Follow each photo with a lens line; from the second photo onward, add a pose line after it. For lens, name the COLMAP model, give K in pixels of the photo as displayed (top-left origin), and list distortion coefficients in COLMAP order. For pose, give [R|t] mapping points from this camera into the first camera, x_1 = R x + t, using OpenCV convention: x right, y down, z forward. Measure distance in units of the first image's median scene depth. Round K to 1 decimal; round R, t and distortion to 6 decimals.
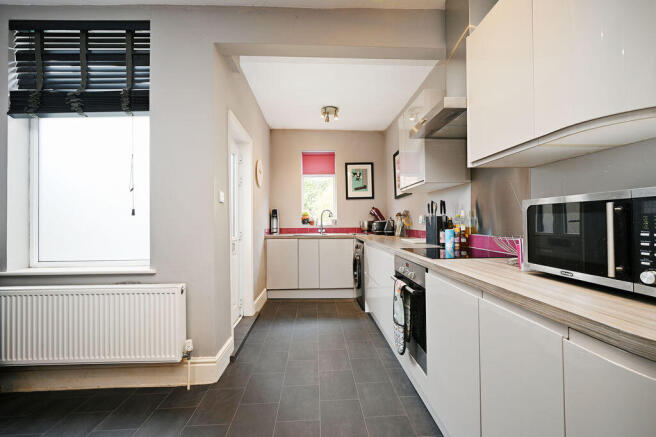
lens RADIAL K [[278.8, 0, 327.6], [0, 278.8, 213.6], [0, 0, 1]] dist [0.001215, -0.000514]
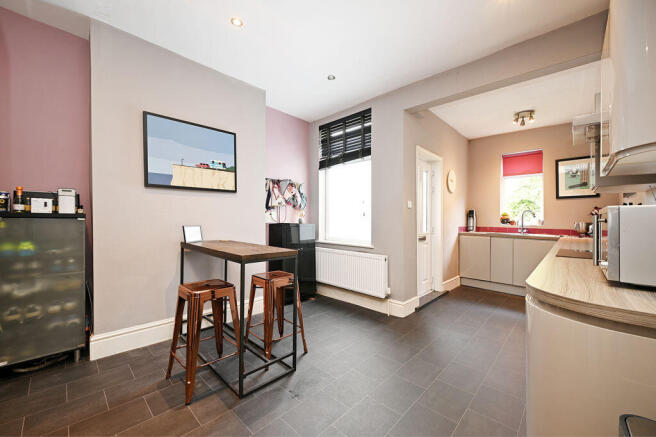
lens RADIAL K [[256.9, 0, 328.4], [0, 256.9, 216.8], [0, 0, 1]] dist [-0.000077, -0.000005]
pose [[0.692626, 0.013161, -0.721176, 0.198087], [0.002840, 0.999776, 0.020973, -0.013606], [0.721291, -0.016574, 0.692434, -0.188555]]
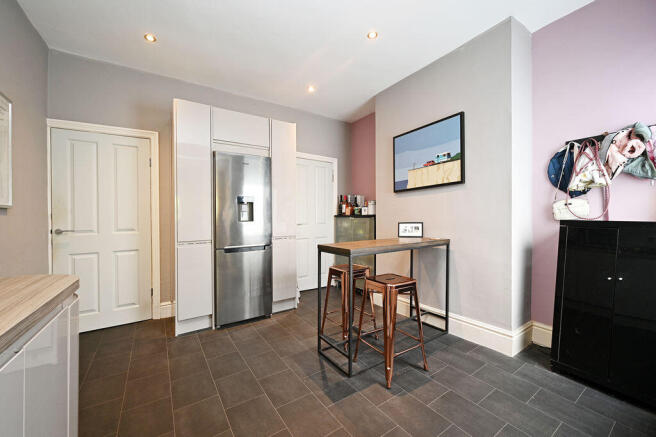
lens RADIAL K [[256.9, 0, 326.0], [0, 256.9, 219.5], [0, 0, 1]] dist [-0.000077, -0.000005]
pose [[-0.849807, 0.035528, -0.525895, 0.080874], [0.048172, 0.998785, -0.010368, 0.009940], [0.524888, -0.034144, -0.850486, 0.501233]]
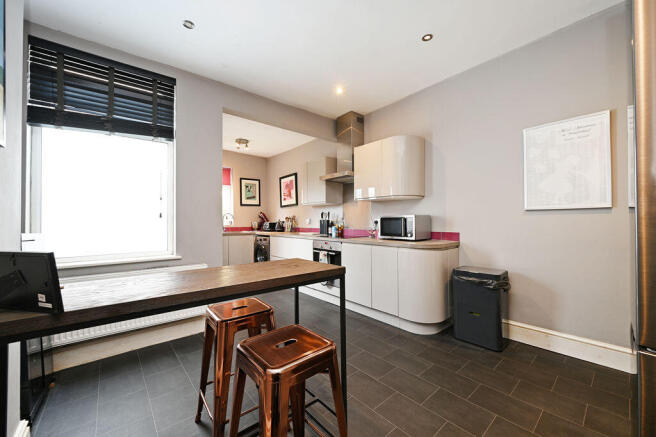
lens RADIAL K [[256.9, 0, 326.6], [0, 256.9, 216.9], [0, 0, 1]] dist [-0.000077, -0.000005]
pose [[0.793679, 0.014674, 0.608159, -0.428775], [-0.019458, 0.999810, 0.001270, -0.008518], [-0.608025, -0.012842, 0.793814, -0.260049]]
